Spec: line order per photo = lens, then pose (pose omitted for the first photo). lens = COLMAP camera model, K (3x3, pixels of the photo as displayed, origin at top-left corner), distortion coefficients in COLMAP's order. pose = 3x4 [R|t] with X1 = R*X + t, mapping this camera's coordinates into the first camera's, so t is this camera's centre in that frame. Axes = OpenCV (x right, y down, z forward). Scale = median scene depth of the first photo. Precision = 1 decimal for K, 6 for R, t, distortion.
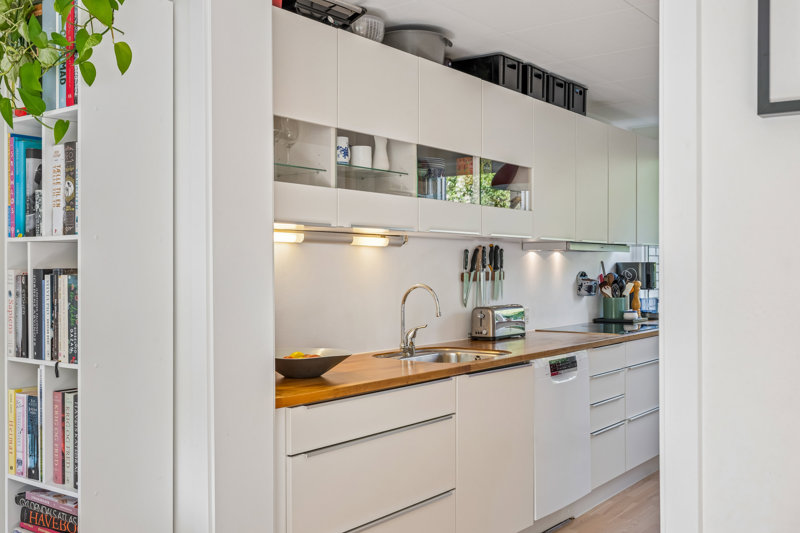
lens RADIAL K [[800.9, 0, 408.5], [0, 800.9, 280.4], [0, 0, 1]] dist [-0.001545, 0.000000]
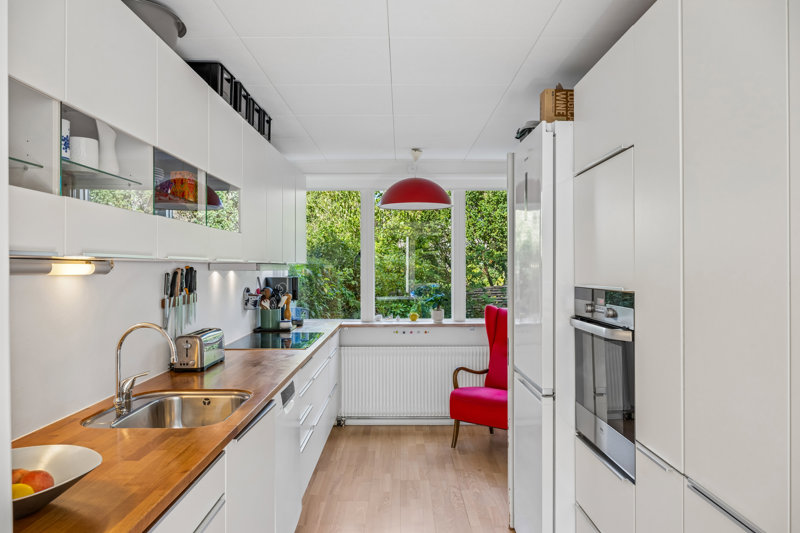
lens RADIAL K [[560.8, 0, 401.7], [0, 560.8, 268.0], [0, 0, 1]] dist [-0.033522, 0.004713]
pose [[0.795277, -0.005850, 0.606219, -0.134916], [0.016147, 0.999803, -0.011535, -0.044275], [-0.606032, 0.018962, 0.795214, 0.455898]]
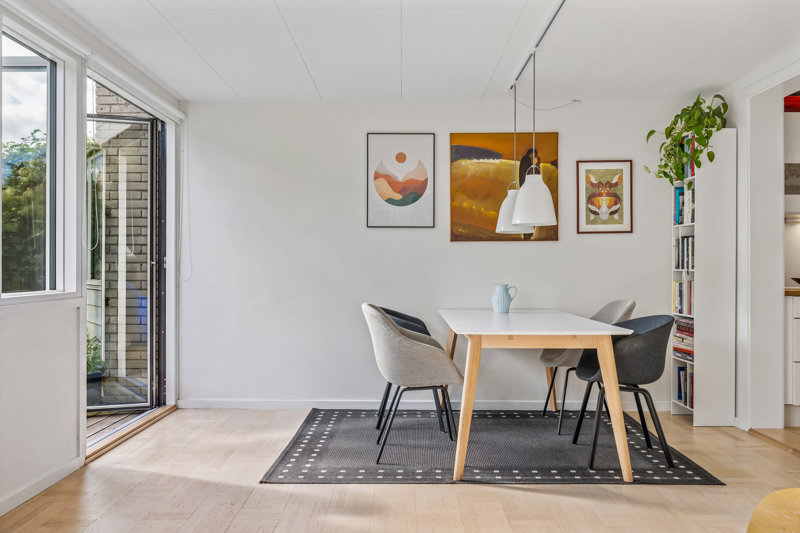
lens RADIAL K [[644.1, 0, 398.7], [0, 644.1, 267.3], [0, 0, 1]] dist [-0.013343, 0.004748]
pose [[0.590090, 0.000425, -0.807337, 0.447875], [-0.013088, 0.999873, -0.009040, 0.075846], [0.807231, 0.015901, 0.590021, -0.654400]]
